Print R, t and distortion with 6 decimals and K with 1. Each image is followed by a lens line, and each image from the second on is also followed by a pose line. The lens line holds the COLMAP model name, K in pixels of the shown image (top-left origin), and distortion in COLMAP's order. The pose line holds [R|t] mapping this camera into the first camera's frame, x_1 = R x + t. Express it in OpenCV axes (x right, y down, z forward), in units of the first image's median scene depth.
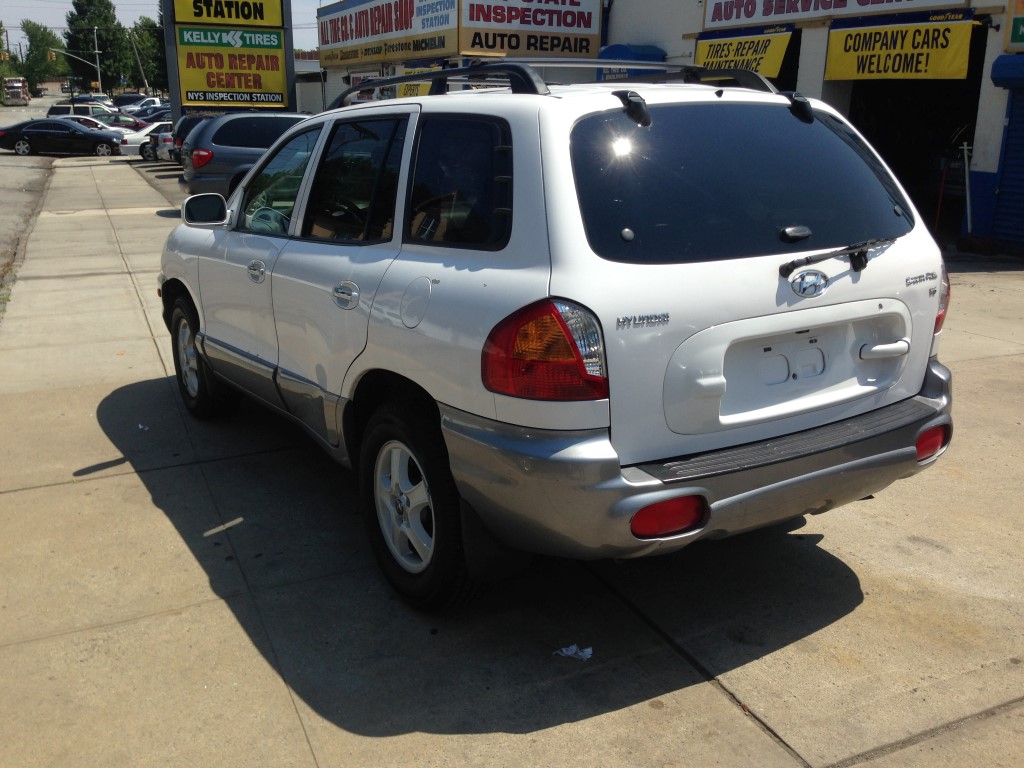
lens RADIAL K [[984.8, 0, 517.7], [0, 984.8, 378.8], [0, 0, 1]] dist [0.168853, -0.327063]
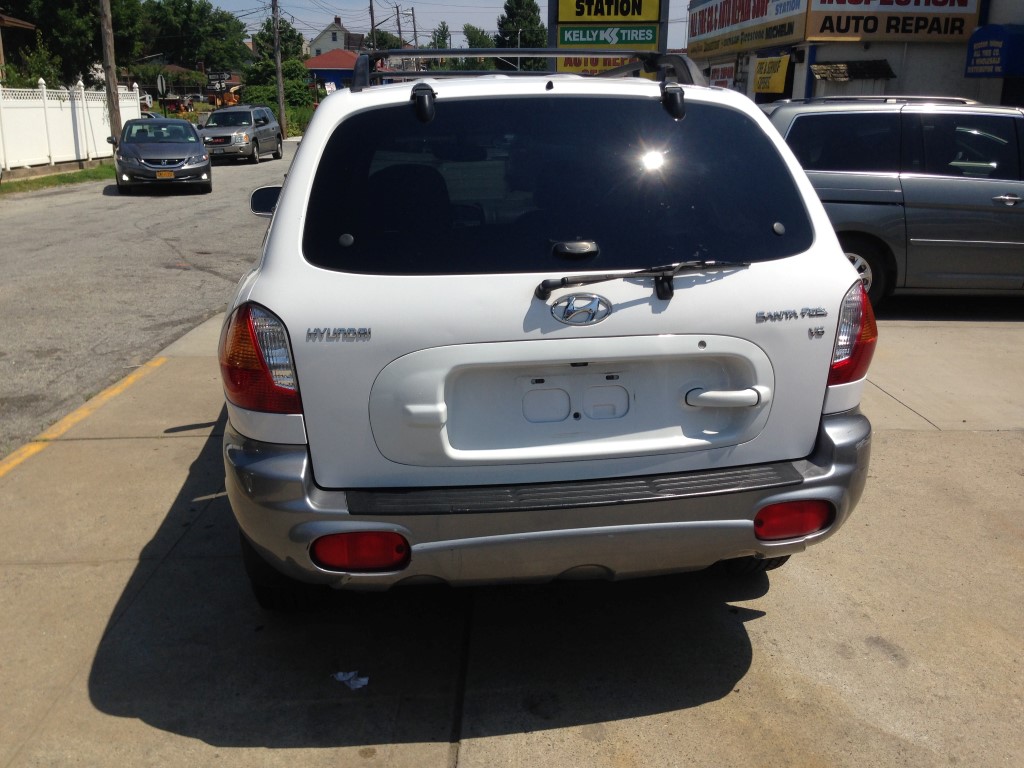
lens RADIAL K [[988.3, 0, 512.0], [0, 988.3, 384.0], [0, 0, 1]] dist [0.173801, -0.357234]
pose [[0.906291, 0.104882, -0.409433, 0.449957], [-0.100740, 0.994406, 0.031740, -0.040095], [0.410472, 0.012481, 0.911788, 0.154694]]
